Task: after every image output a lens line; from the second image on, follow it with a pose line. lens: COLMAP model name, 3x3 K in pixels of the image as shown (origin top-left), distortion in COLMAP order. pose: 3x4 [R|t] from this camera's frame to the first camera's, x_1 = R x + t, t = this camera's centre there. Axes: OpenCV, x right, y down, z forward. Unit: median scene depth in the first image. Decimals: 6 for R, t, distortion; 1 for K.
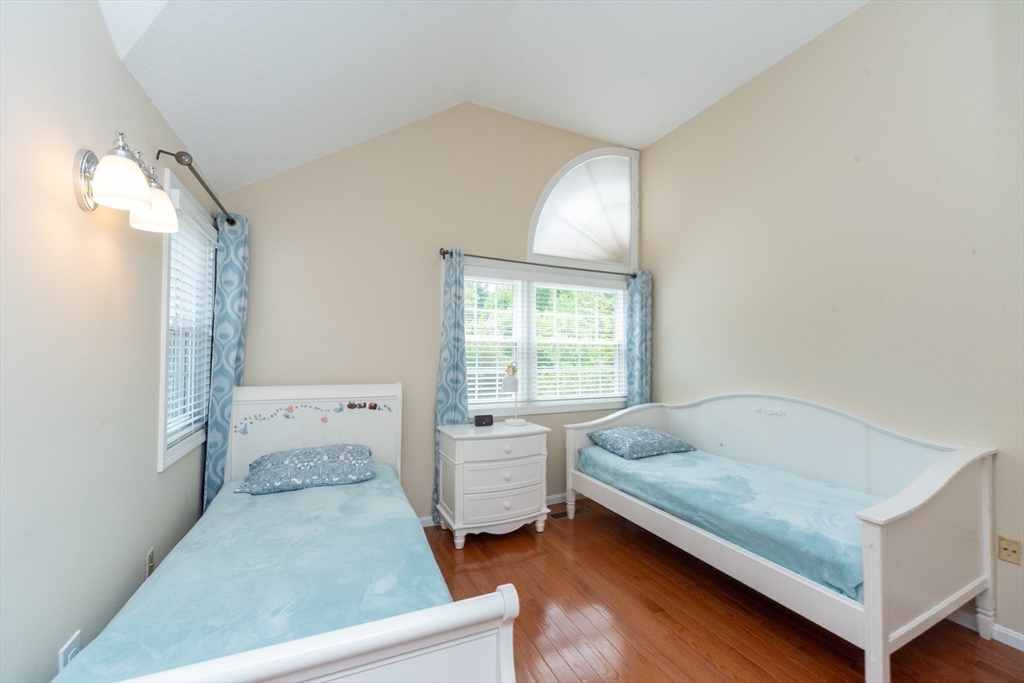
lens RADIAL K [[392.3, 0, 511.0], [0, 392.3, 344.2], [0, 0, 1]] dist [0.001417, -0.000016]
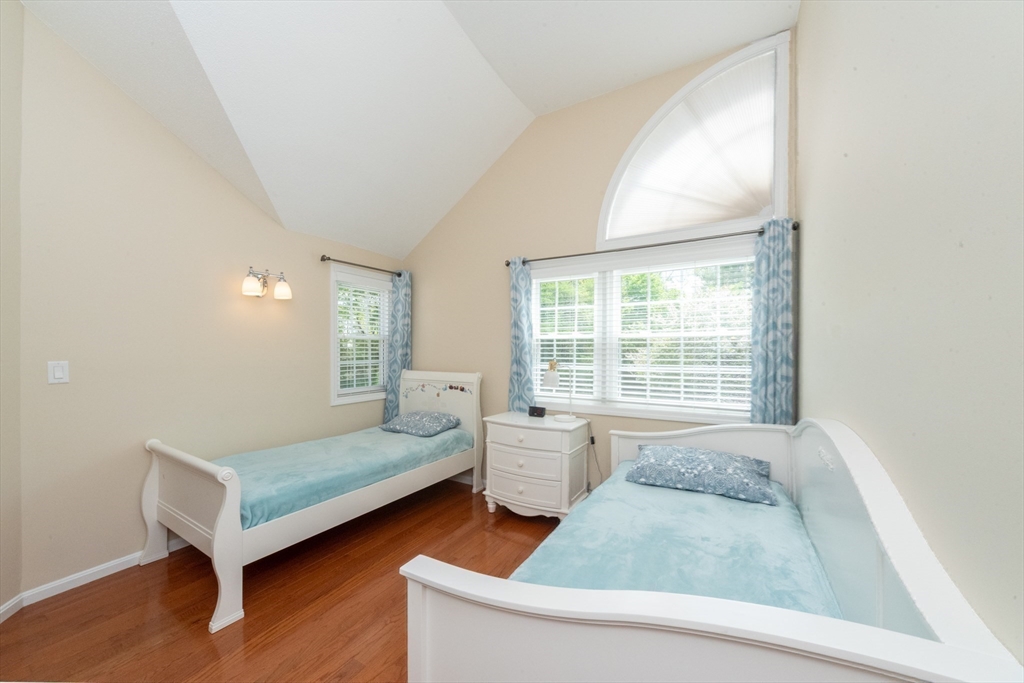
lens RADIAL K [[371.5, 0, 512.9], [0, 371.5, 351.6], [0, 0, 1]] dist [-0.000936, -0.000078]
pose [[0.579418, -0.004536, -0.815018, 0.831922], [0.022759, 0.999685, 0.010616, 0.018962], [0.814713, -0.024700, 0.579338, 0.408546]]
